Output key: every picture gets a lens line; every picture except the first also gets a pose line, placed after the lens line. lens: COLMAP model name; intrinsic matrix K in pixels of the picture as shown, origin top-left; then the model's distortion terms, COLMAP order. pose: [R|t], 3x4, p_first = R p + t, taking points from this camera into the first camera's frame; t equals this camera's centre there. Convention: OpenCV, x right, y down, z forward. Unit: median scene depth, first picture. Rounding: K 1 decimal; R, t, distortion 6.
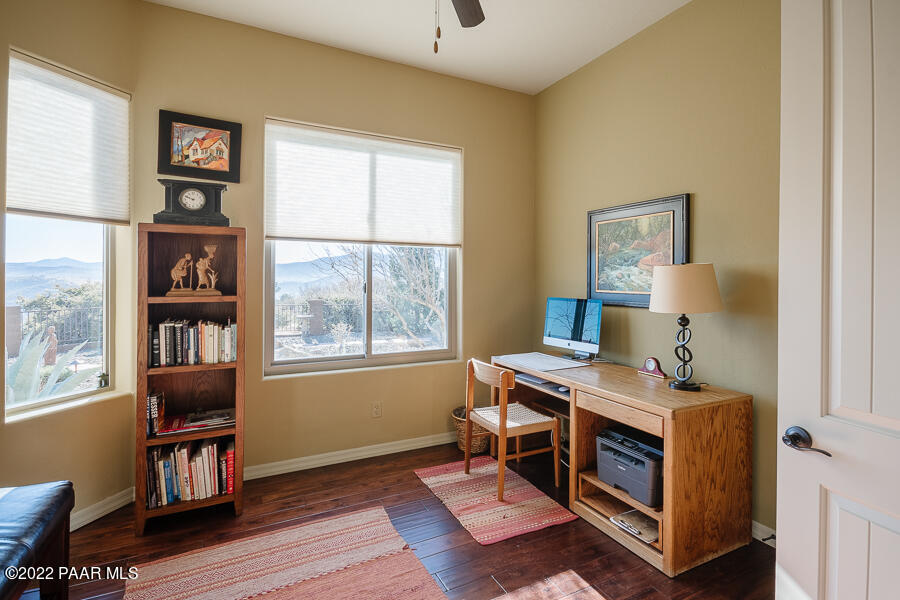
lens RADIAL K [[434.2, 0, 450.0], [0, 434.2, 277.8], [0, 0, 1]] dist [0.000820, -0.000383]
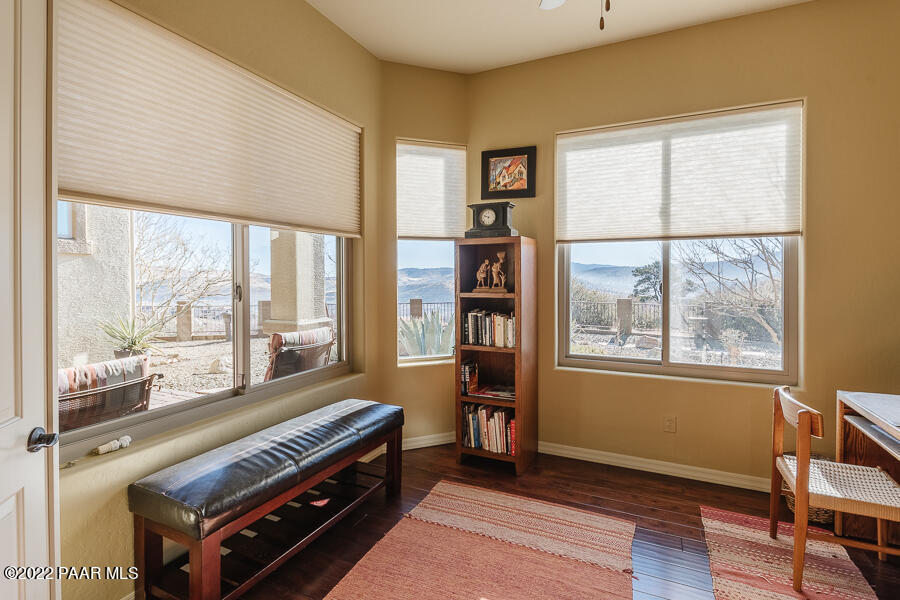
lens RADIAL K [[423.5, 0, 451.0], [0, 423.5, 282.5], [0, 0, 1]] dist [-0.000606, -0.006061]
pose [[0.614211, 0.003792, -0.789133, 0.319215], [0.005594, 0.999942, 0.009159, -0.000278], [0.789122, -0.010040, 0.614154, 0.139714]]
